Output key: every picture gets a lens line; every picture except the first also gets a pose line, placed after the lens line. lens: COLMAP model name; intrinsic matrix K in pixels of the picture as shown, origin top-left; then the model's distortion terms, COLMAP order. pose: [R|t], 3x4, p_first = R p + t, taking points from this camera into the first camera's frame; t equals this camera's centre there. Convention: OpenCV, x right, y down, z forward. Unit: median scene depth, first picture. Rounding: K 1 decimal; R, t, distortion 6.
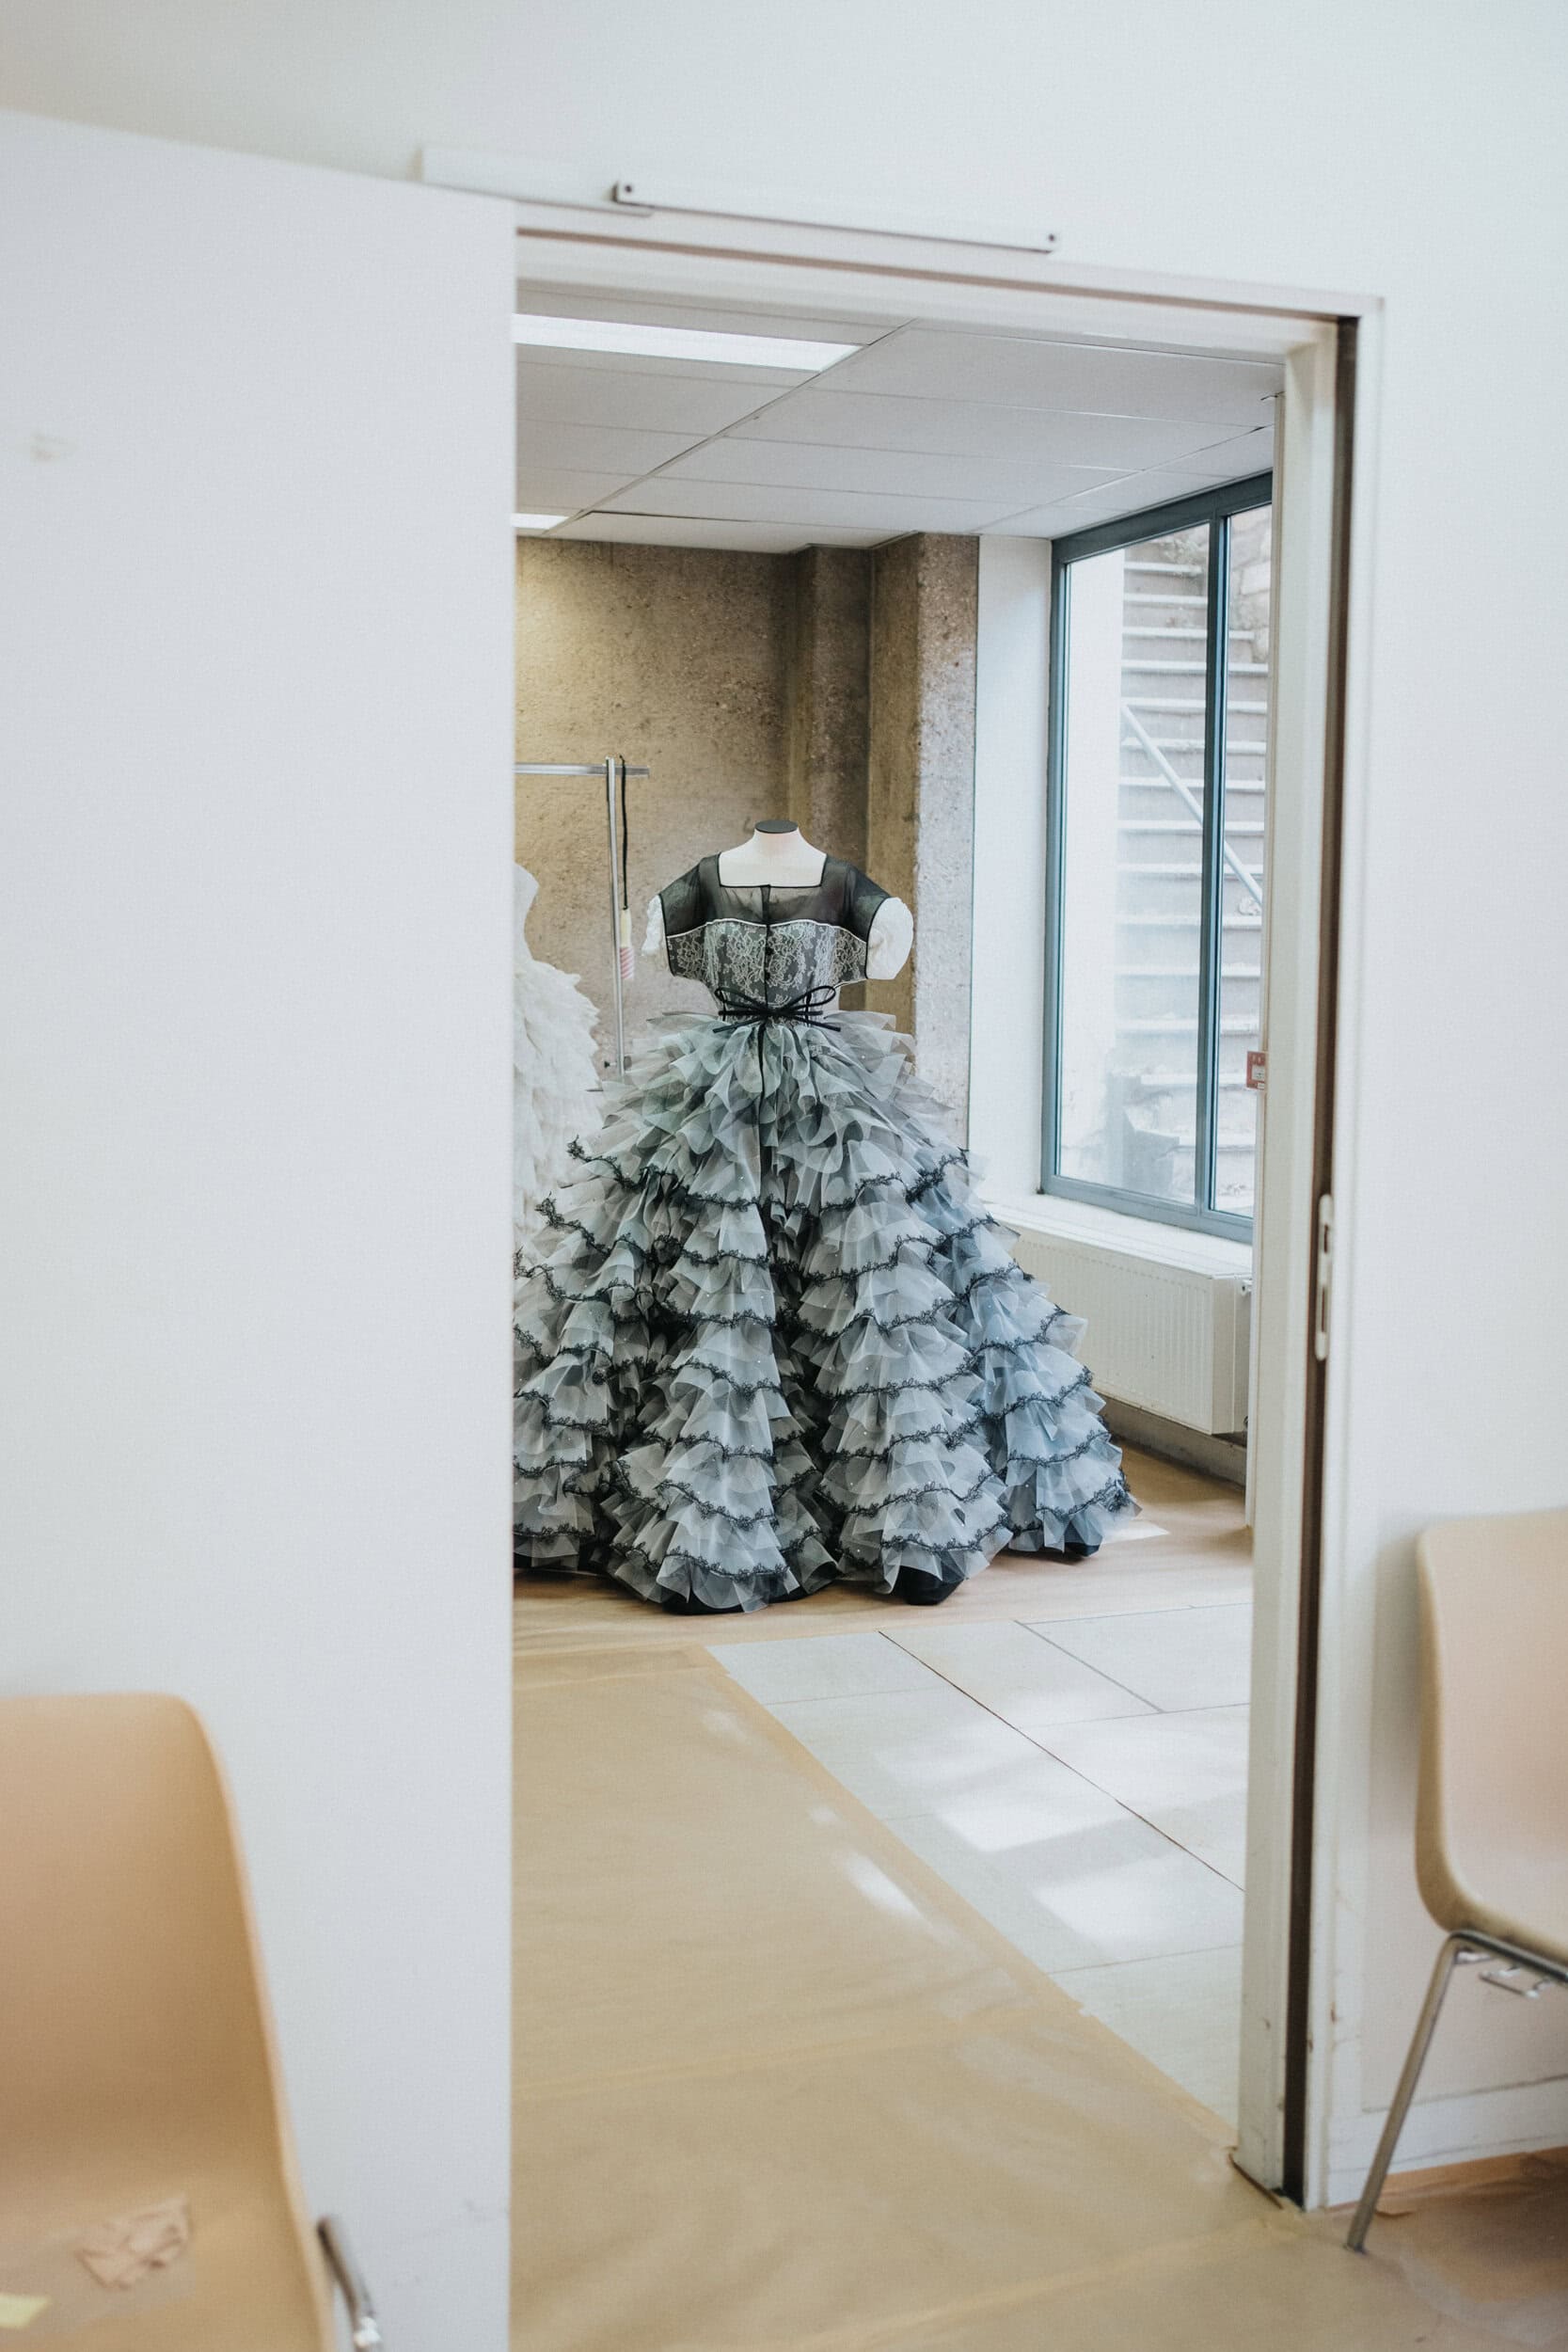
lens RADIAL K [[2538.2, 0, 775.7], [0, 2538.2, 1166.3], [0, 0, 1]] dist [0.050154, 0.000000]
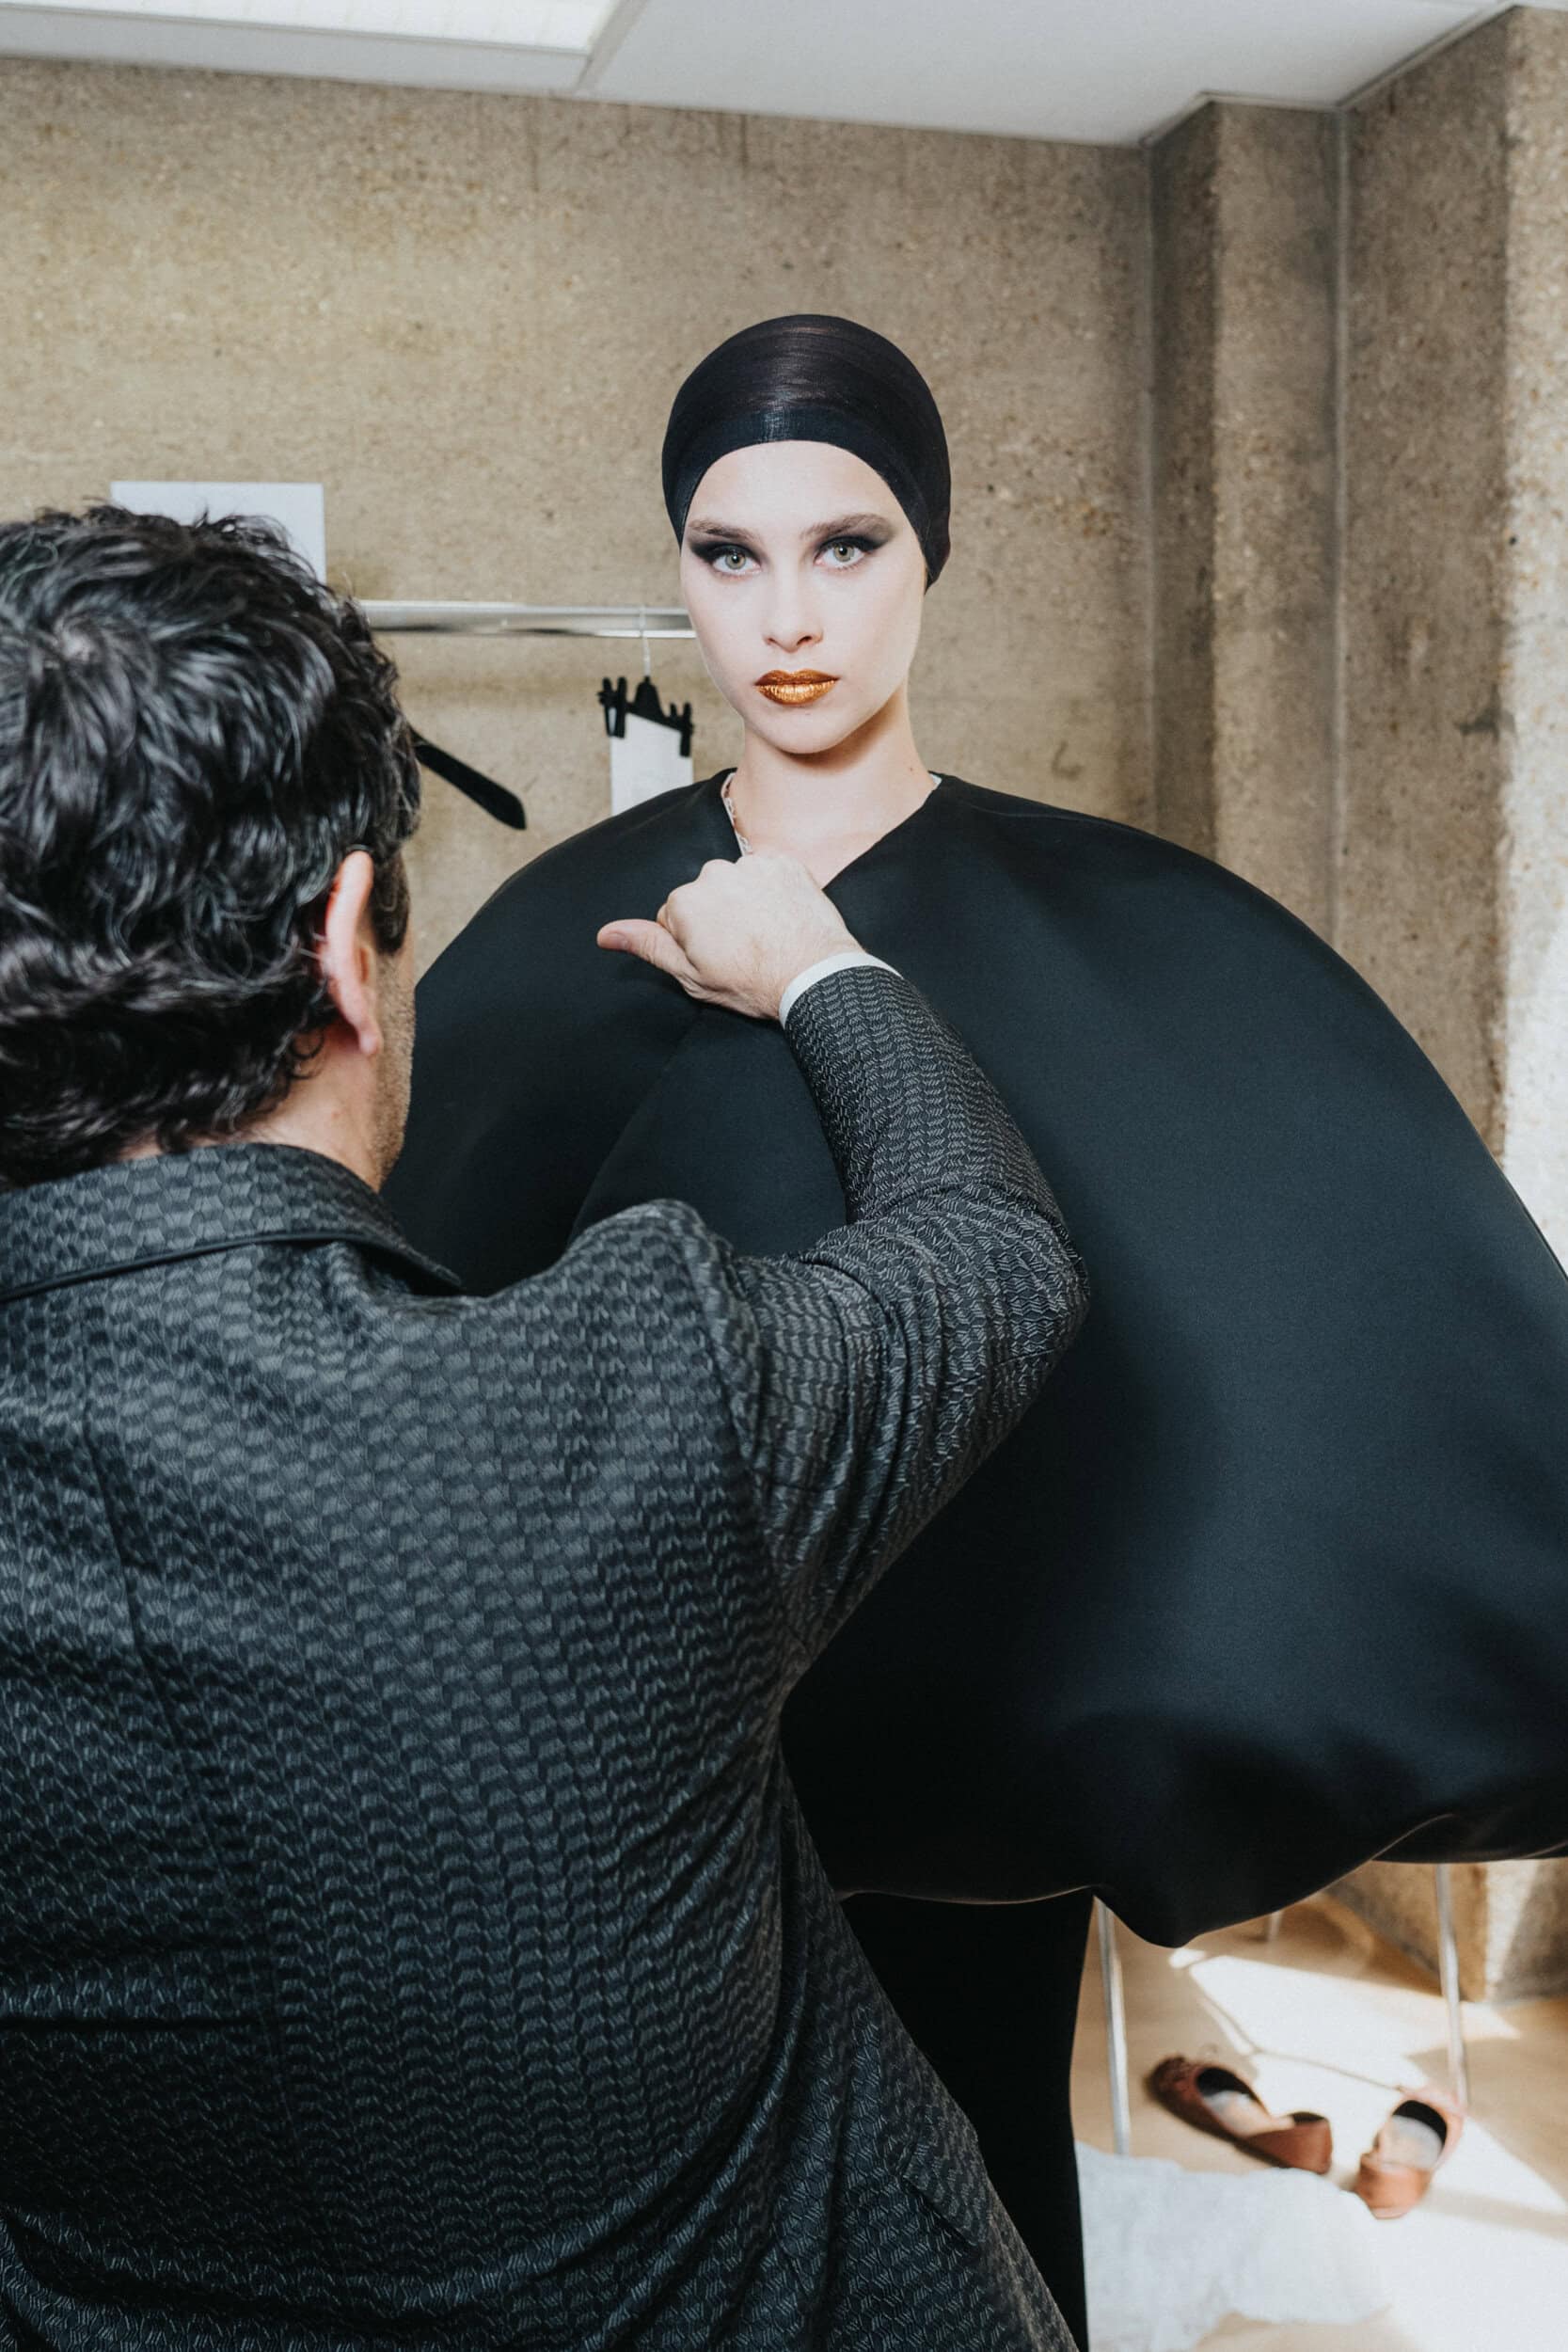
lens RADIAL K [[2097.9, 0, 788.7], [0, 2097.9, 1169.8], [0, 0, 1]] dist [-0.023722, -0.003639]
pose [[0.998777, -0.033259, -0.036594, -0.049378], [0.034889, 0.998385, 0.044840, -0.081355], [0.035044, -0.046062, 0.998324, 0.634229]]
